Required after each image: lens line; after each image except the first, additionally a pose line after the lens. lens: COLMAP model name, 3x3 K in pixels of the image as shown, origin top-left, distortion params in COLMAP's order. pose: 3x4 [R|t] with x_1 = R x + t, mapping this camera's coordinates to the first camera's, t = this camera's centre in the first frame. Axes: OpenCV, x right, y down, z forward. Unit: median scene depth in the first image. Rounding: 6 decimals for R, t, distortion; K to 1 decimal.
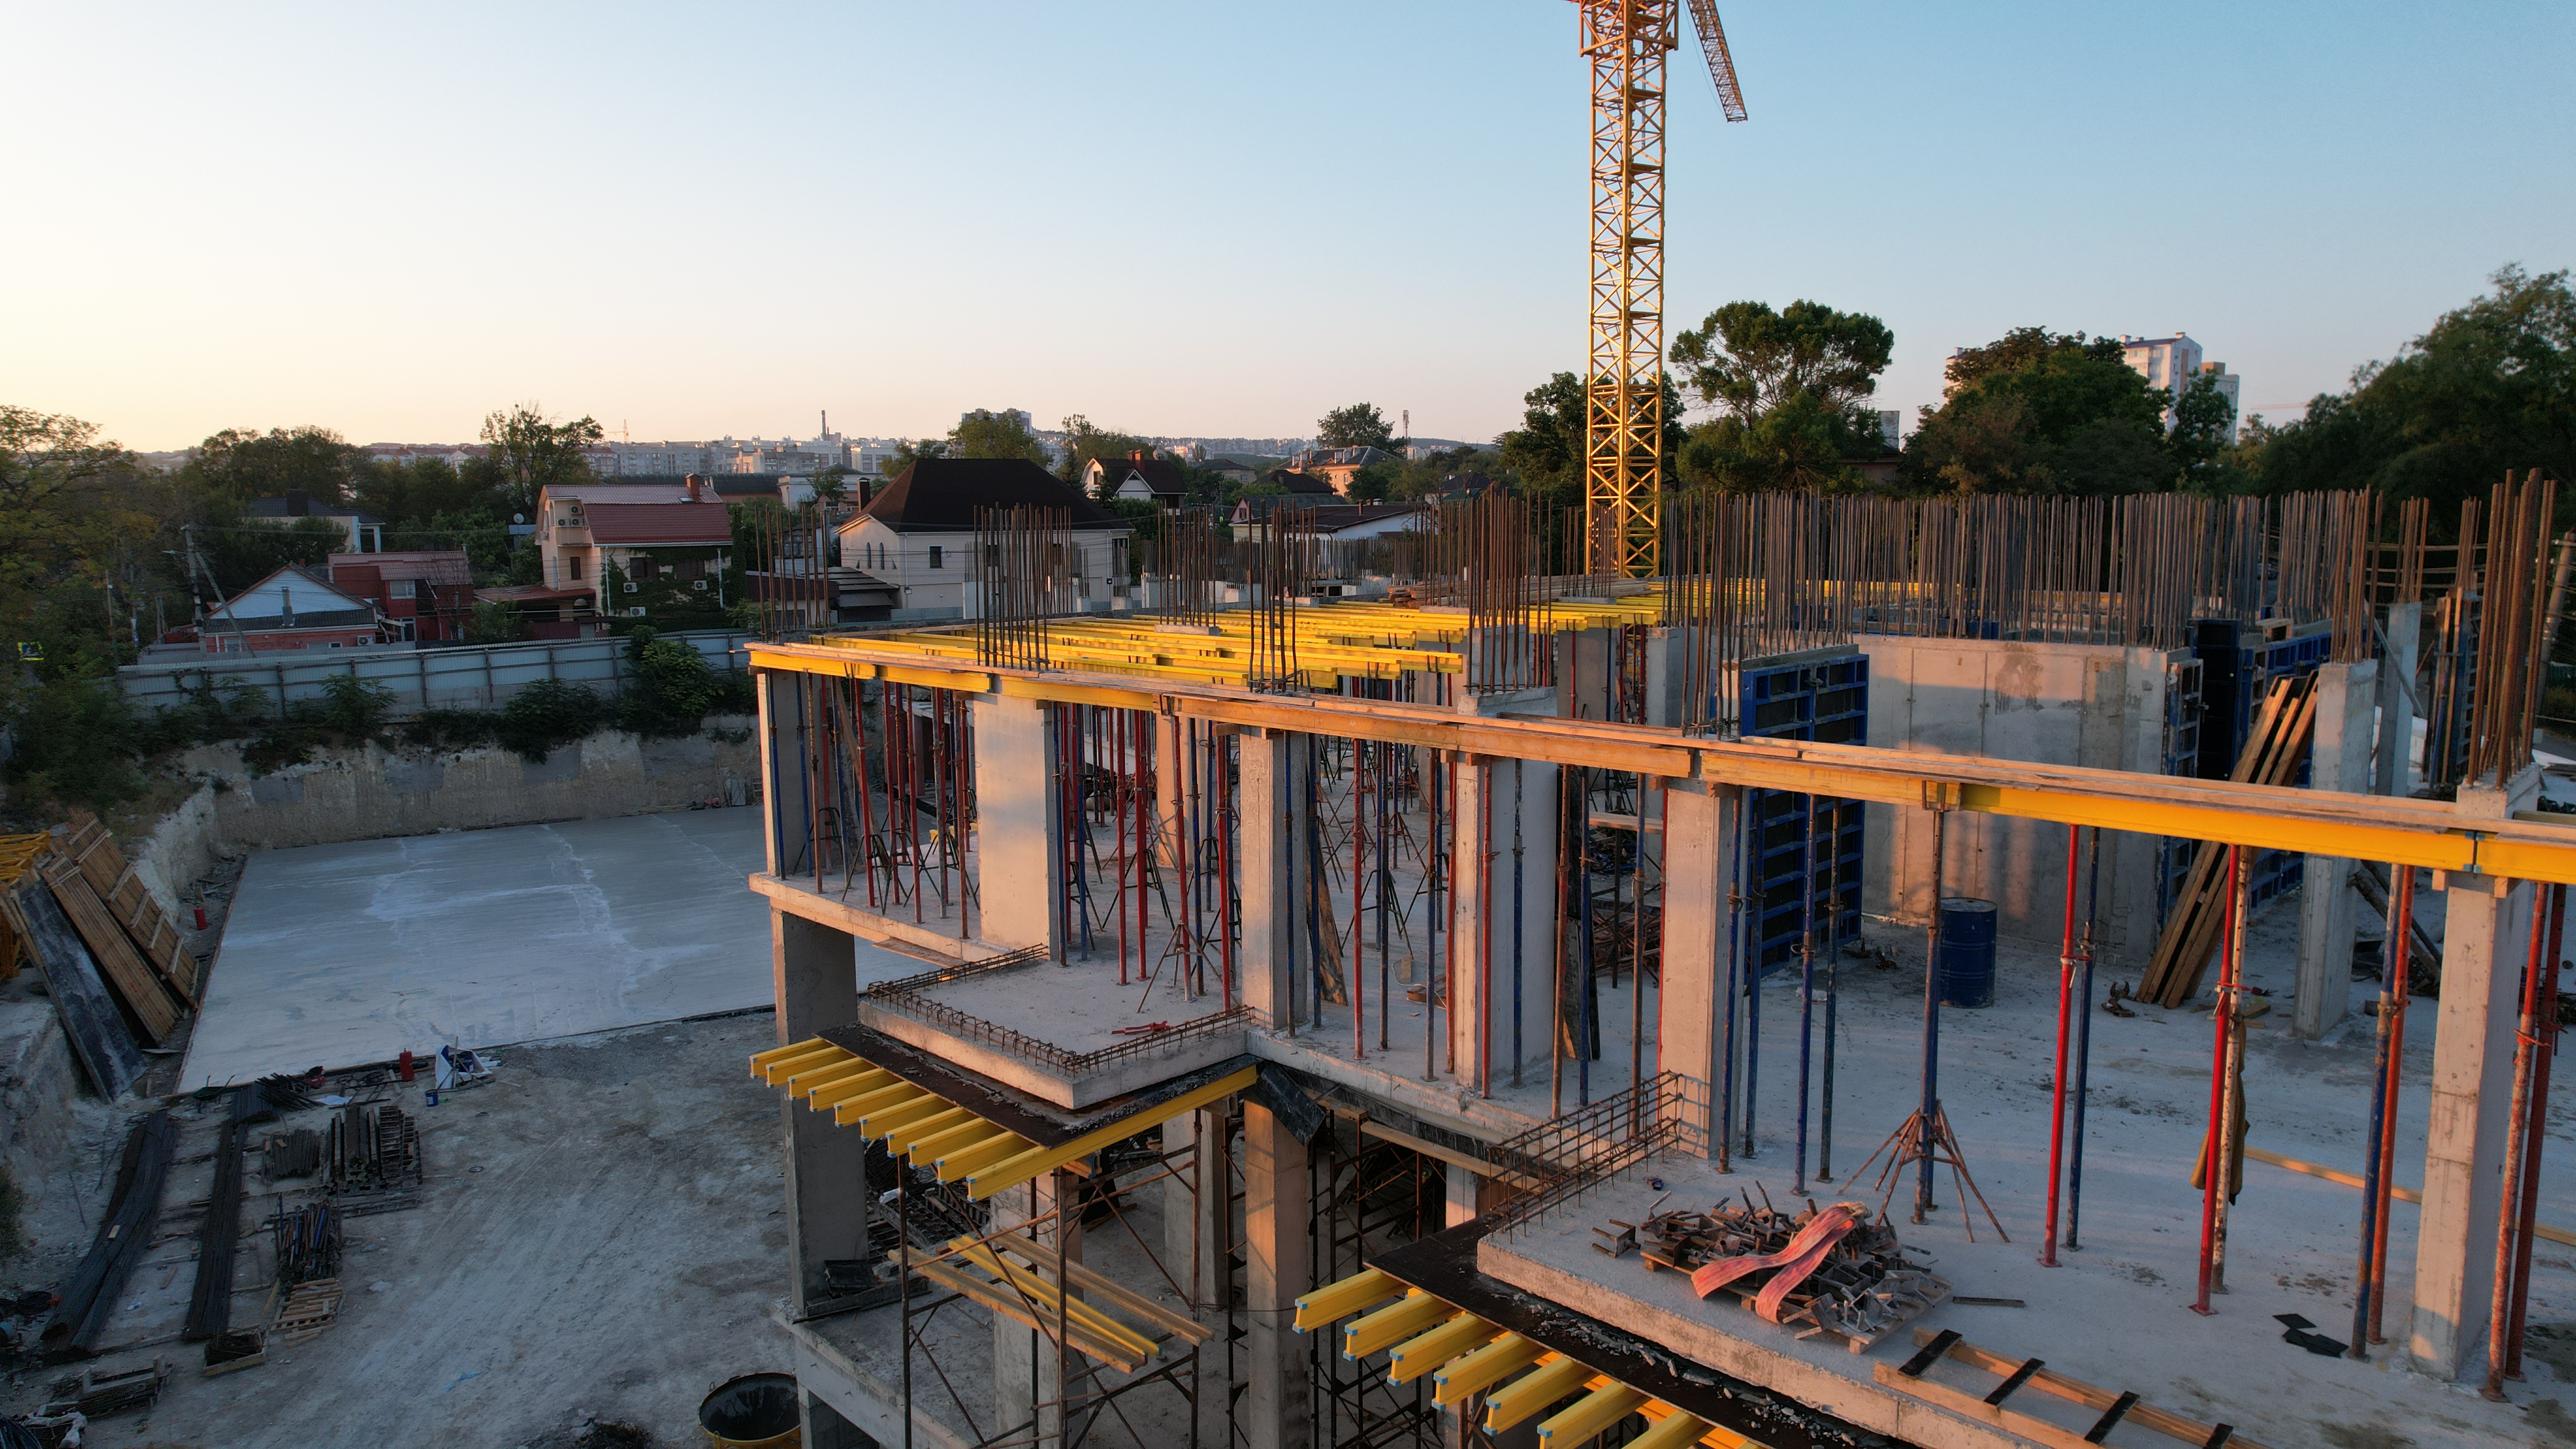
lens RADIAL K [[1651.7, 0, 1294.2], [0, 1651.7, 730.6], [0, 0, 1]] dist [-0.077194, 0.072390]
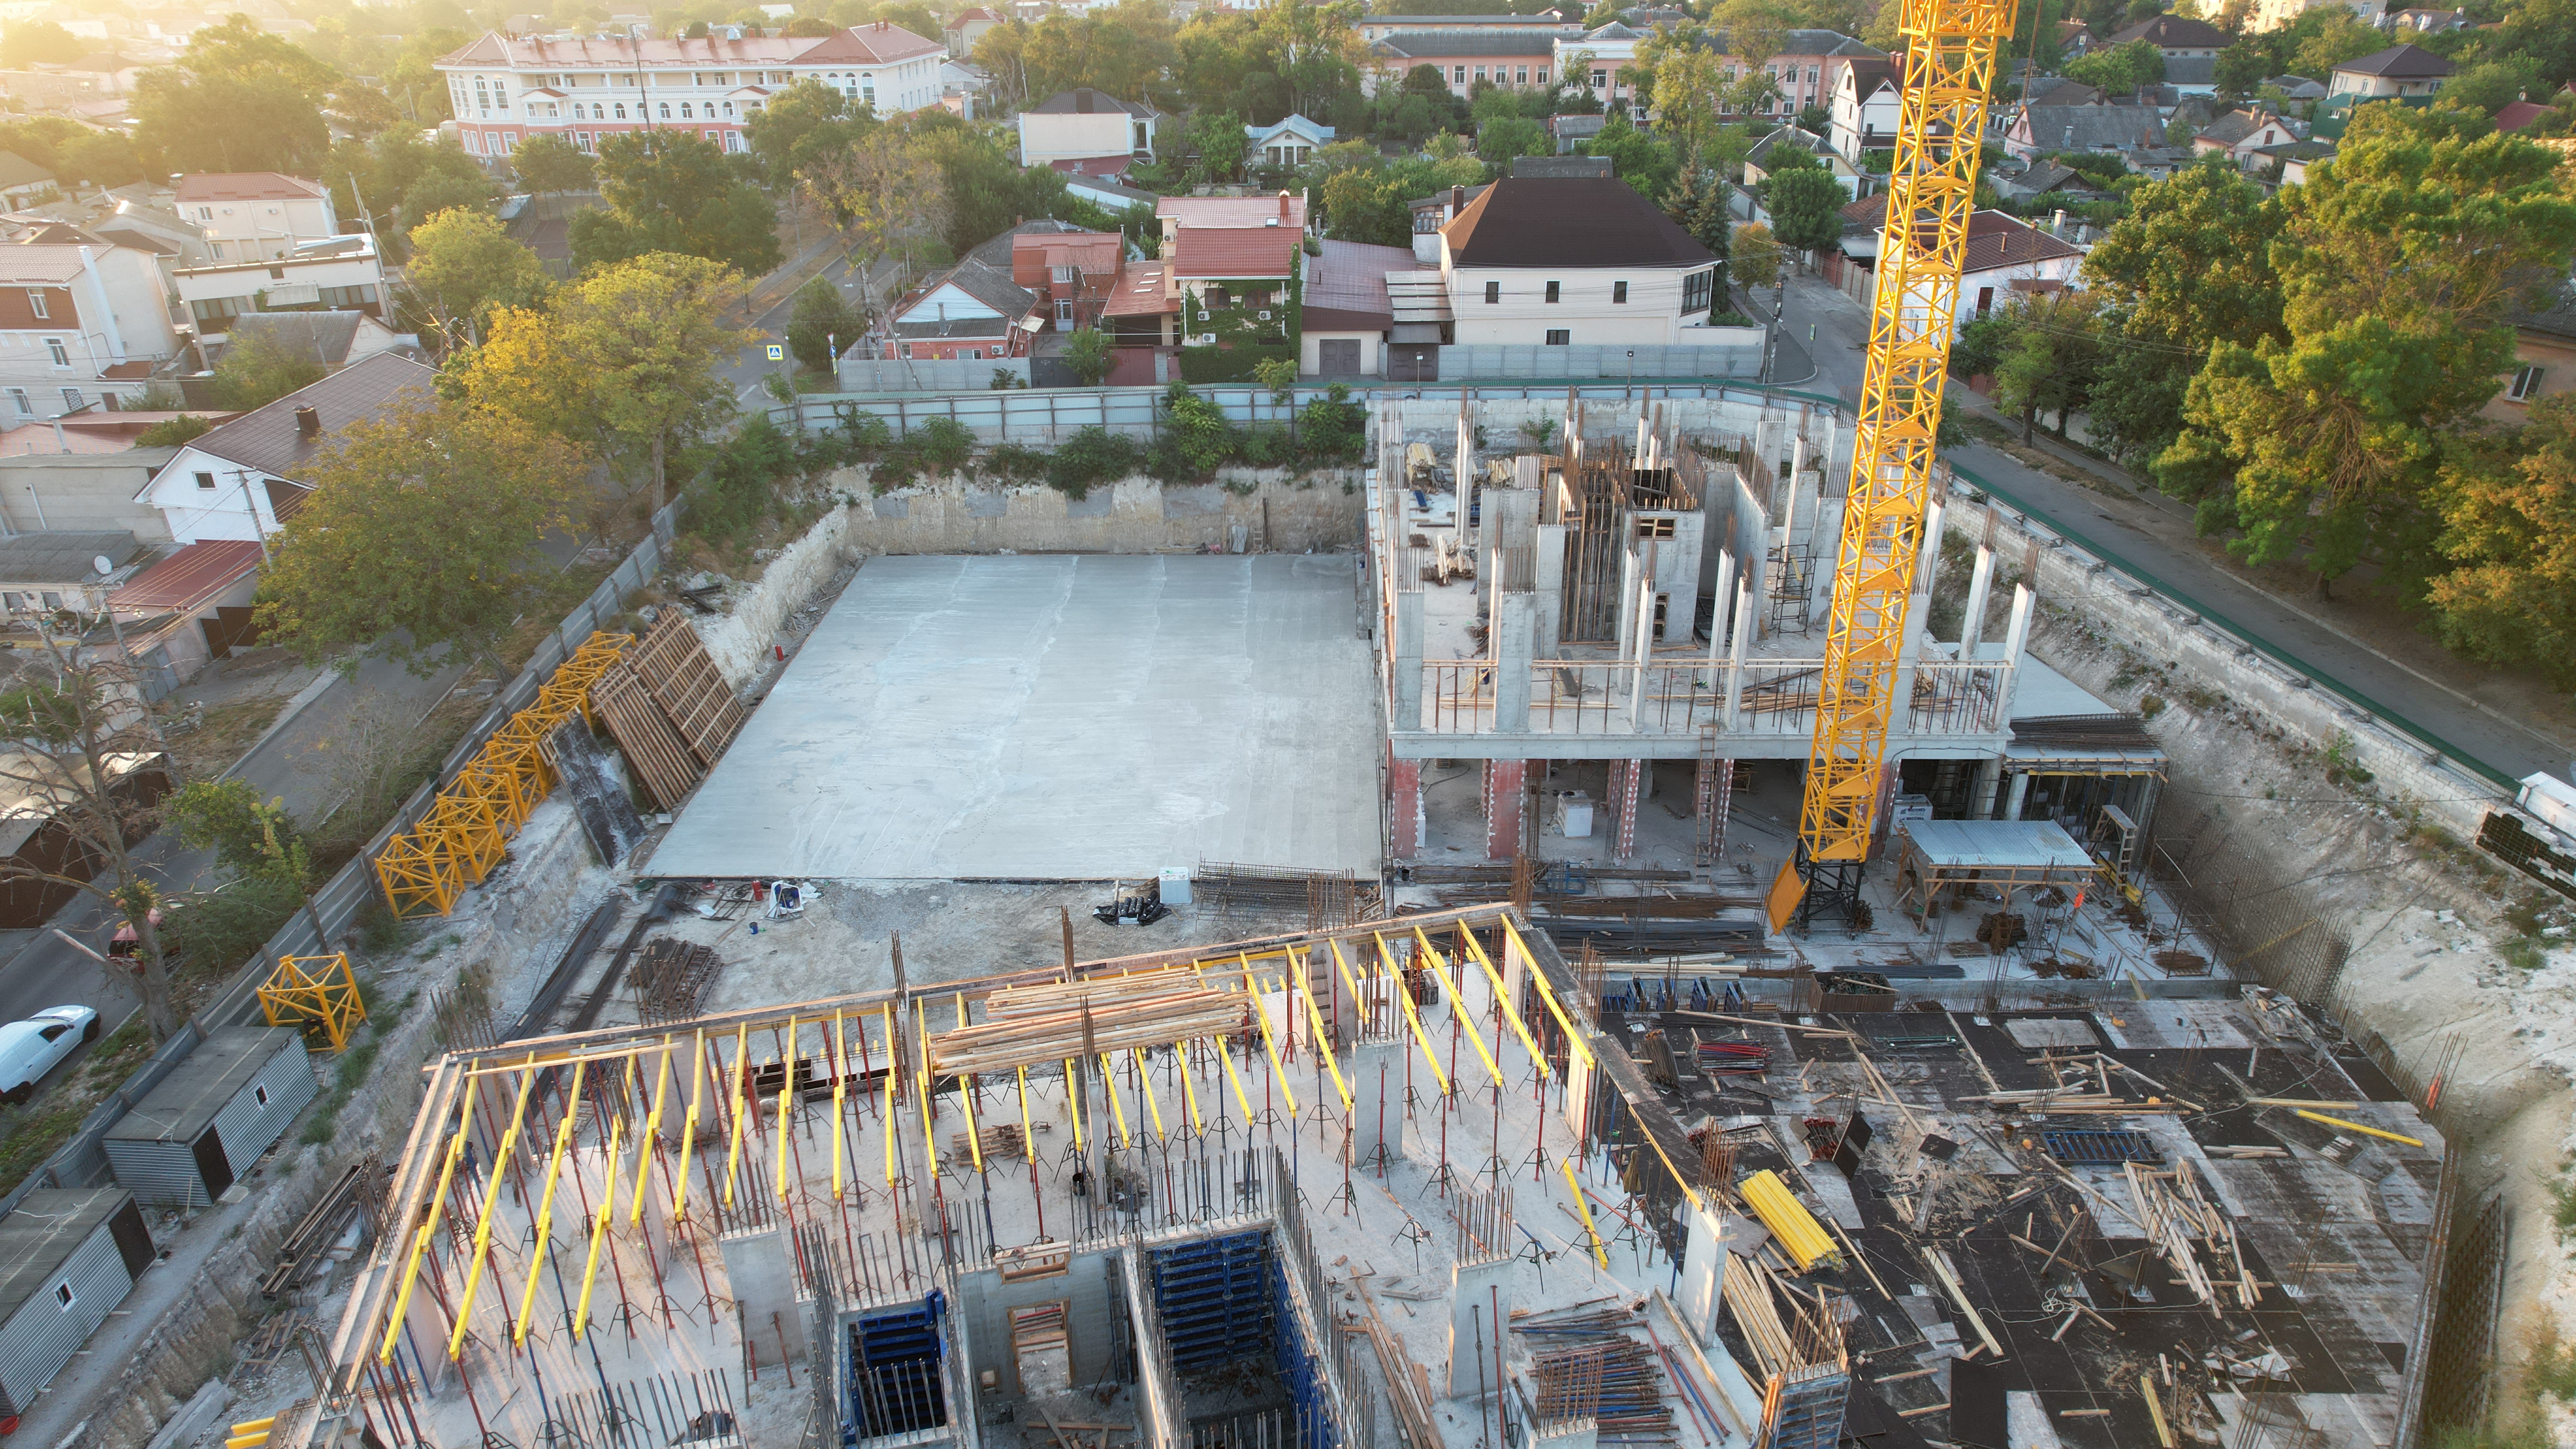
lens RADIAL K [[1654.9, 0, 1295.1], [0, 1654.9, 732.5], [0, 0, 1]] dist [-0.082349, 0.077843]
pose [[0.853394, 0.232048, -0.466767, 0.299769], [-0.065983, 0.936335, 0.344851, -0.271541], [0.517073, -0.263496, 0.814375, 0.060045]]
